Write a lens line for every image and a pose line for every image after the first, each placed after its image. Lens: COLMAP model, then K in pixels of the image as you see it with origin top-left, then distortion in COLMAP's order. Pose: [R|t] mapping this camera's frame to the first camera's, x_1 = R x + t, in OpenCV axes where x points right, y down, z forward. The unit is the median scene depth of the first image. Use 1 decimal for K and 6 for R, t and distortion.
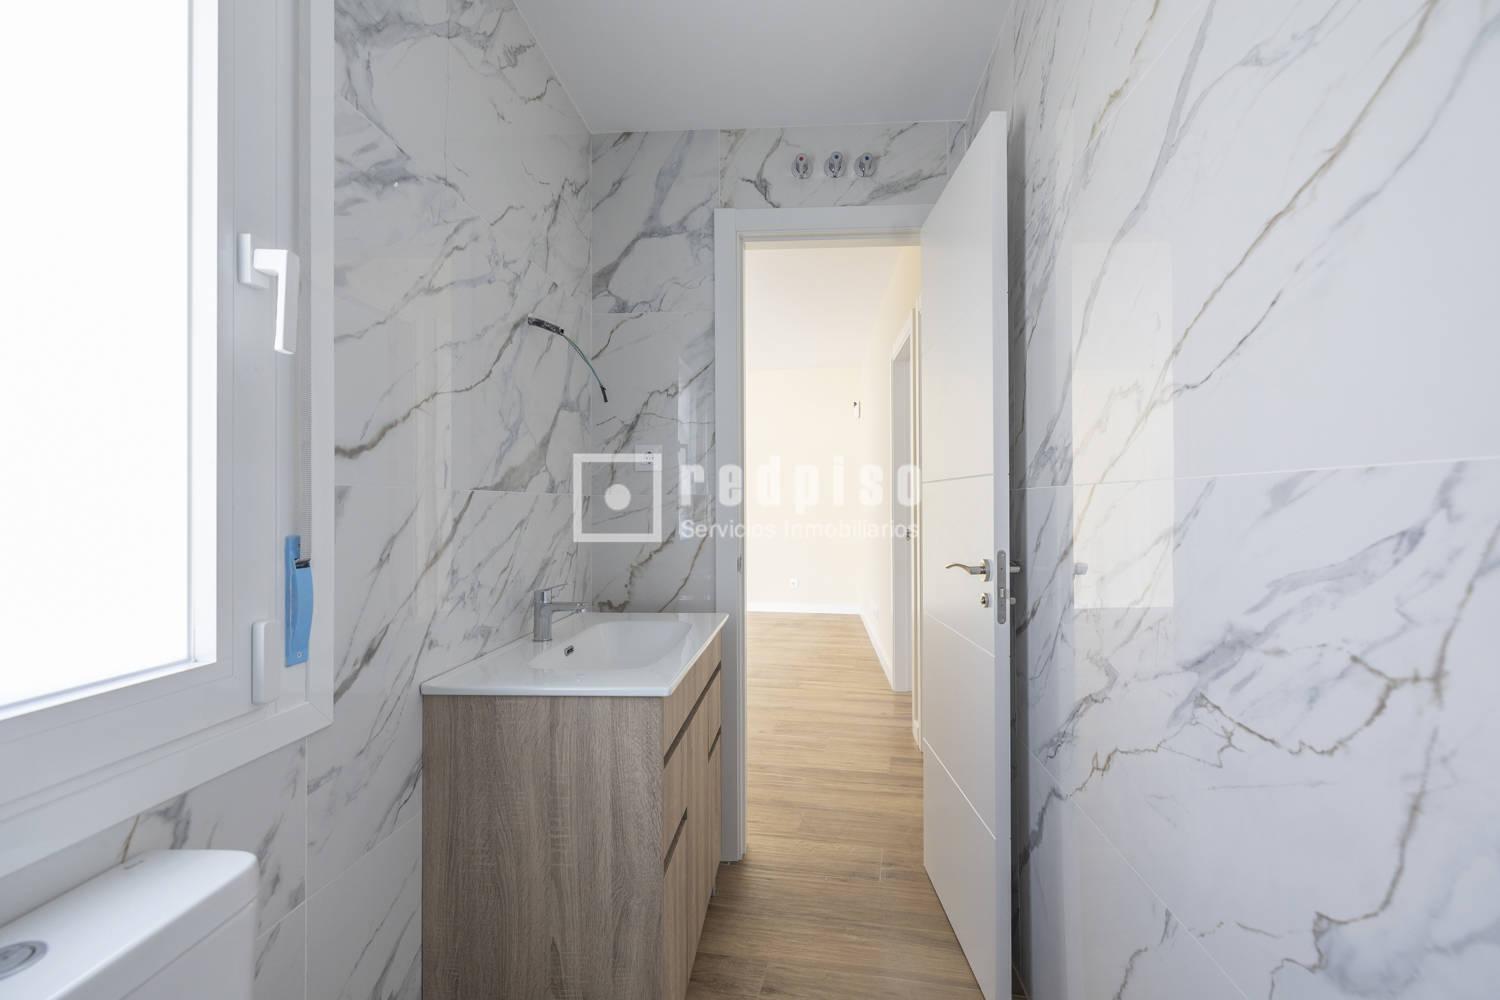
lens RADIAL K [[647.6, 0, 795.0], [0, 647.6, 517.9], [0, 0, 1]] dist [-0.000415, 0.001038]
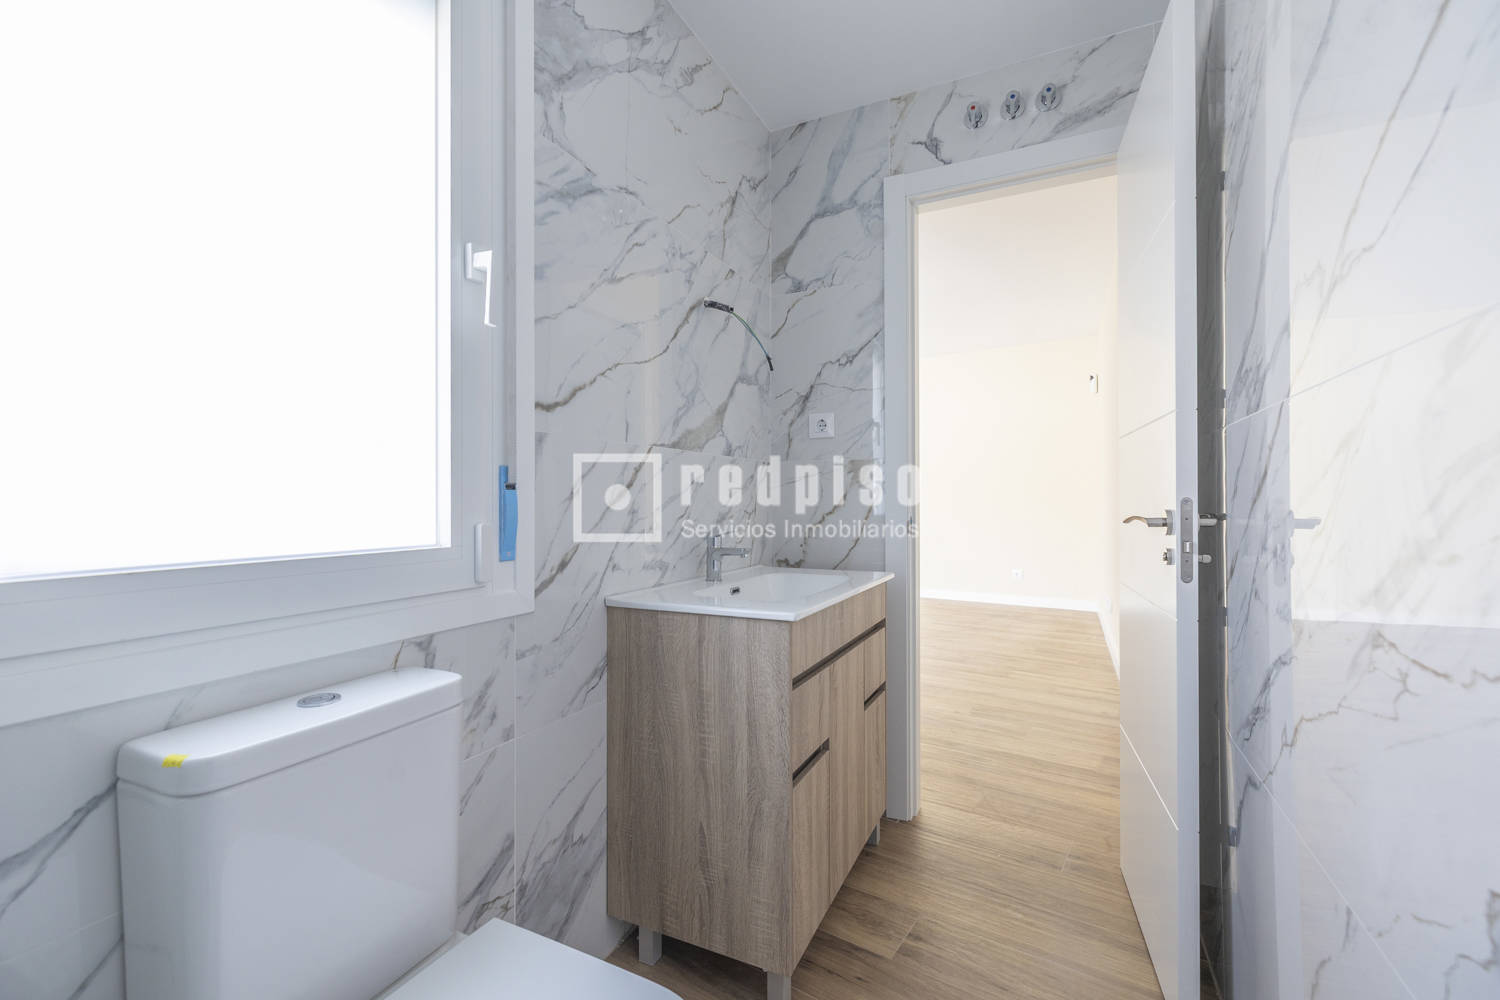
lens RADIAL K [[647.6, 0, 767.5], [0, 647.6, 518.8], [0, 0, 1]] dist [-0.000415, 0.001038]
pose [[0.919760, 0.000080, -0.392480, 0.190801], [0.001260, 0.999994, 0.003158, 0.099275], [0.392478, -0.003399, 0.919755, -0.020481]]
